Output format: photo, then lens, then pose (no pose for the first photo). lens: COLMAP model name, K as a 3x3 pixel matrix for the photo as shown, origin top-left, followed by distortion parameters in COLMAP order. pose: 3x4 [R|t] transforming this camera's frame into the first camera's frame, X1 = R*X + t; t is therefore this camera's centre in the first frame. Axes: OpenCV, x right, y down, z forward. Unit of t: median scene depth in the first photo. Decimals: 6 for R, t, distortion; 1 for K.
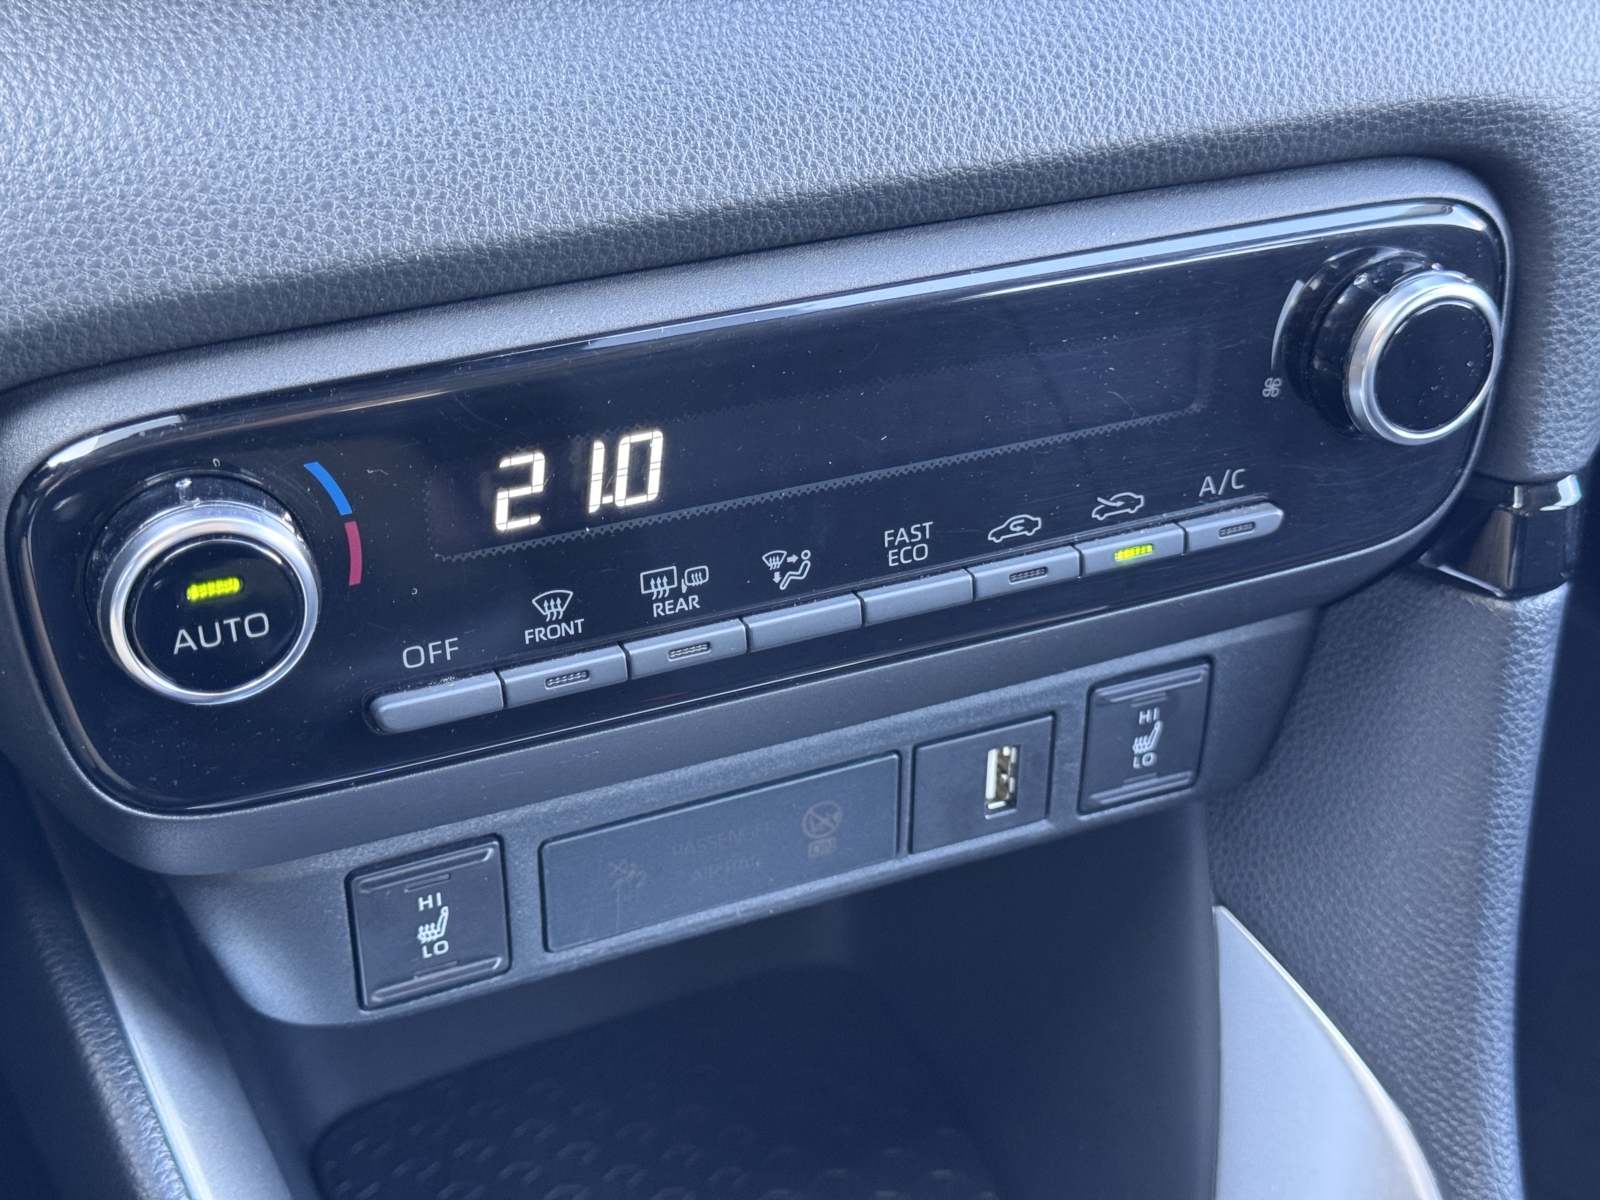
lens RADIAL K [[2204.0, 0, 800.6], [0, 2204.0, 596.4], [0, 0, 1]] dist [0.082281, 0.000000]
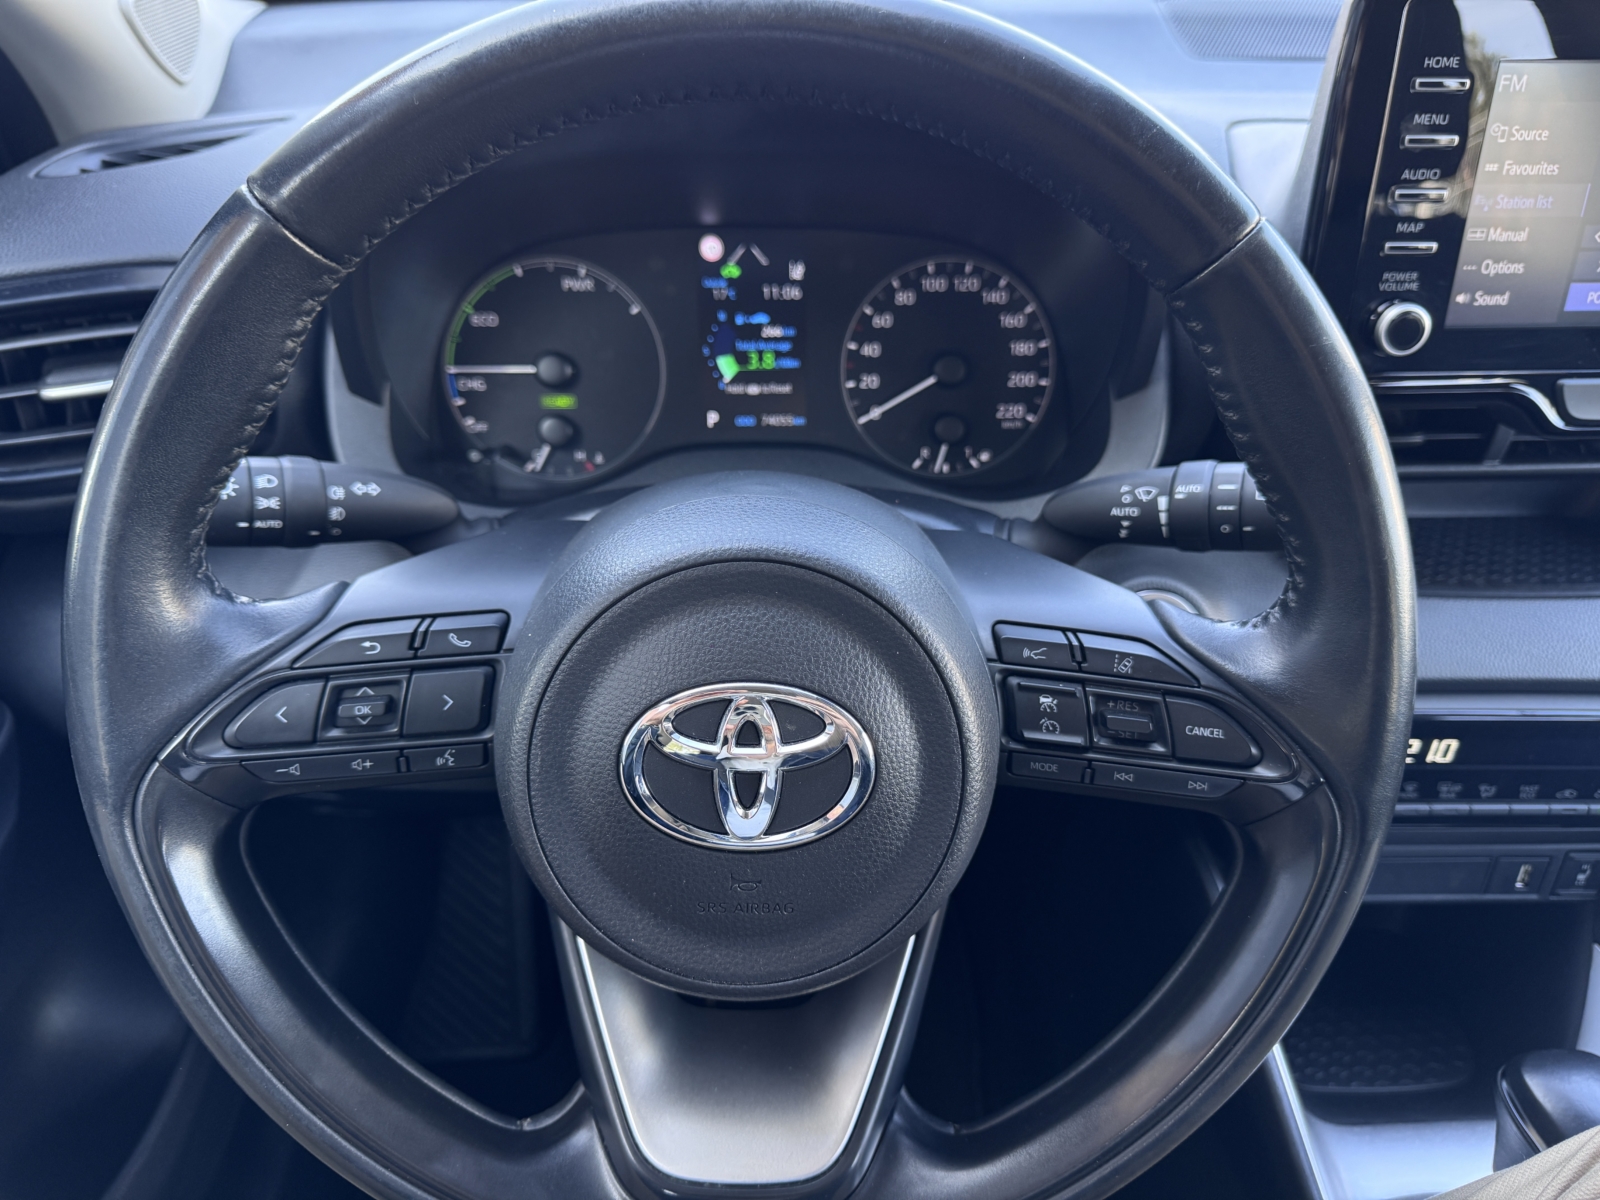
lens RADIAL K [[1101.3, 0, 773.7], [0, 1101.3, 621.1], [0, 0, 1]] dist [-0.003002, -0.019748]
pose [[0.913828, 0.172880, -0.367467, -0.389652], [-0.204240, 0.977747, -0.047917, 0.031498], [0.351006, 0.118839, 0.928801, -0.803896]]
